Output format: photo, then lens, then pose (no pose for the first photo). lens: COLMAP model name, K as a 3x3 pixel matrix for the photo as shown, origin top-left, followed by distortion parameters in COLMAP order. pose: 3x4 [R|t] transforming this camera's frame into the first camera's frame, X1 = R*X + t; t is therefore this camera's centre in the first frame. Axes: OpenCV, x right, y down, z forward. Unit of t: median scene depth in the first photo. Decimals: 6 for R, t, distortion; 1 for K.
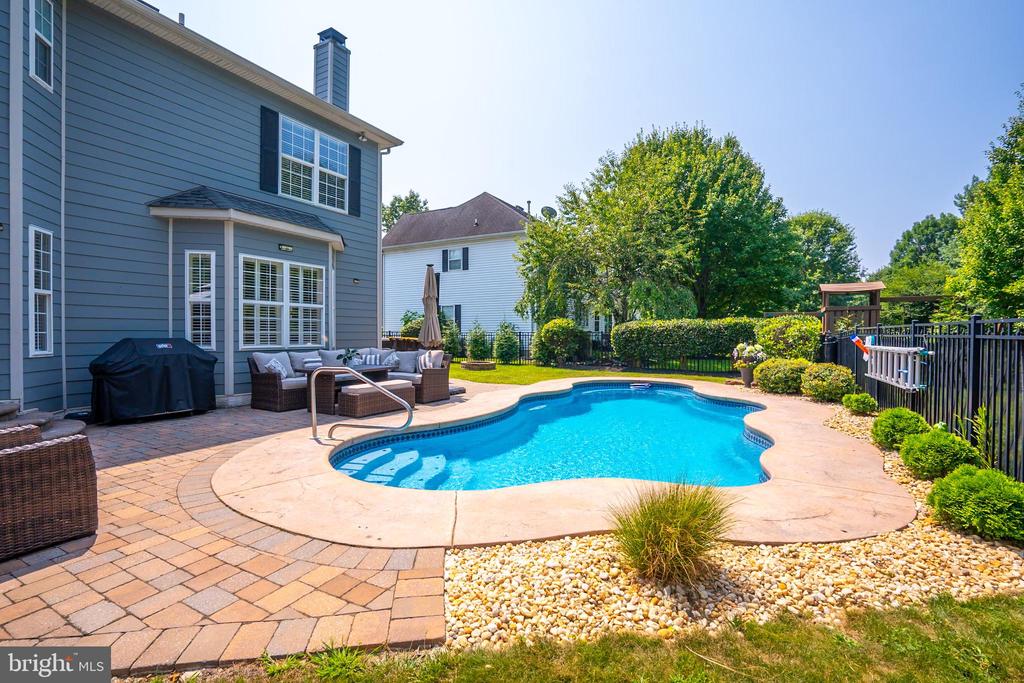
lens RADIAL K [[472.2, 0, 508.6], [0, 472.2, 336.2], [0, 0, 1]] dist [-0.046469, 0.015328]
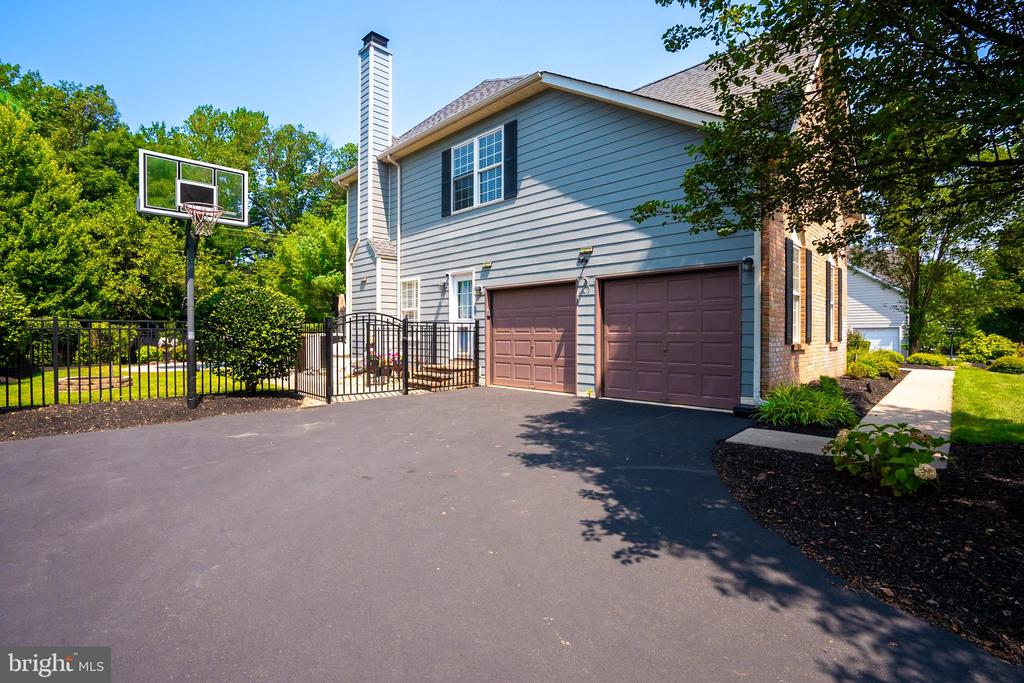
lens RADIAL K [[472.2, 0, 512.3], [0, 472.2, 338.8], [0, 0, 1]] dist [-0.046469, 0.015328]
pose [[-0.270006, 0.012921, -0.962772, 0.792005], [-0.007244, 0.999854, 0.015450, 0.001424], [0.962831, 0.011146, -0.269873, 1.803750]]
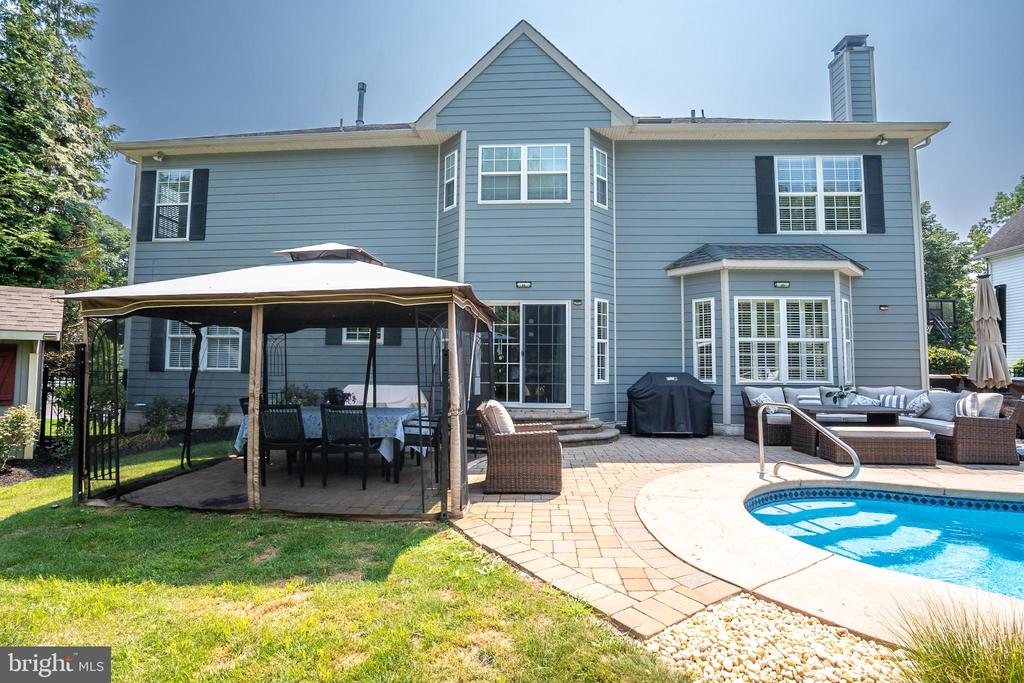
lens RADIAL K [[472.2, 0, 510.5], [0, 472.2, 337.4], [0, 0, 1]] dist [-0.046469, 0.015328]
pose [[0.426107, -0.057067, -0.902871, 0.202295], [-0.009930, 0.997653, -0.067744, 0.000035], [0.904618, 0.037832, 0.424540, 0.049777]]
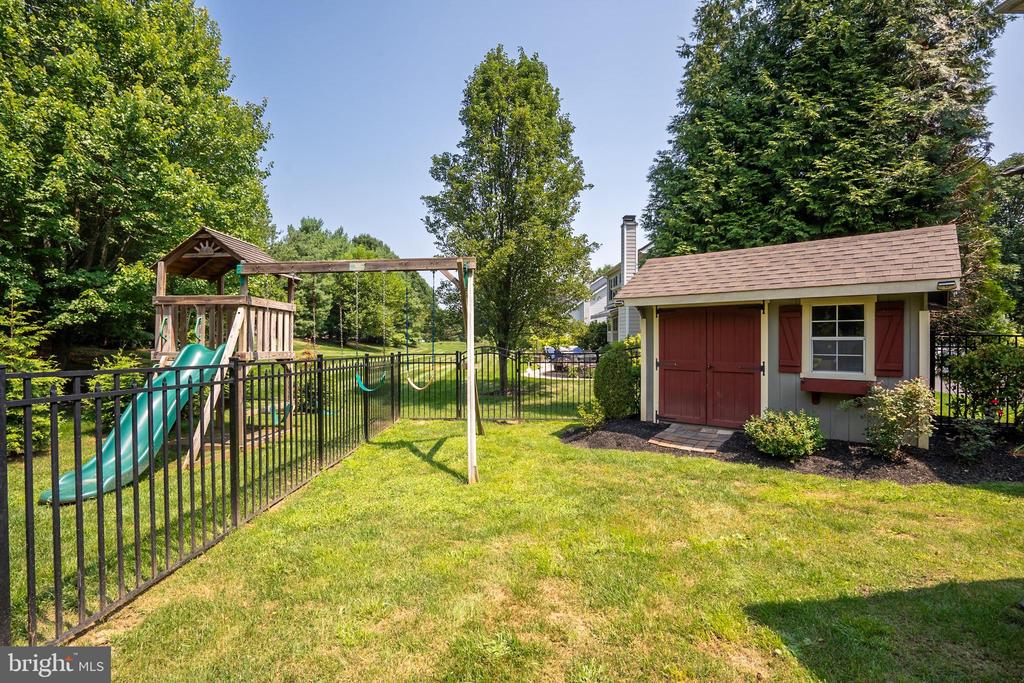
lens RADIAL K [[472.2, 0, 512.9], [0, 472.2, 341.8], [0, 0, 1]] dist [-0.046469, 0.015328]
pose [[-0.870095, 0.009598, -0.492791, -0.165473], [-0.002382, 0.999717, 0.023676, 0.011672], [0.492879, 0.021774, -0.869826, -0.133920]]
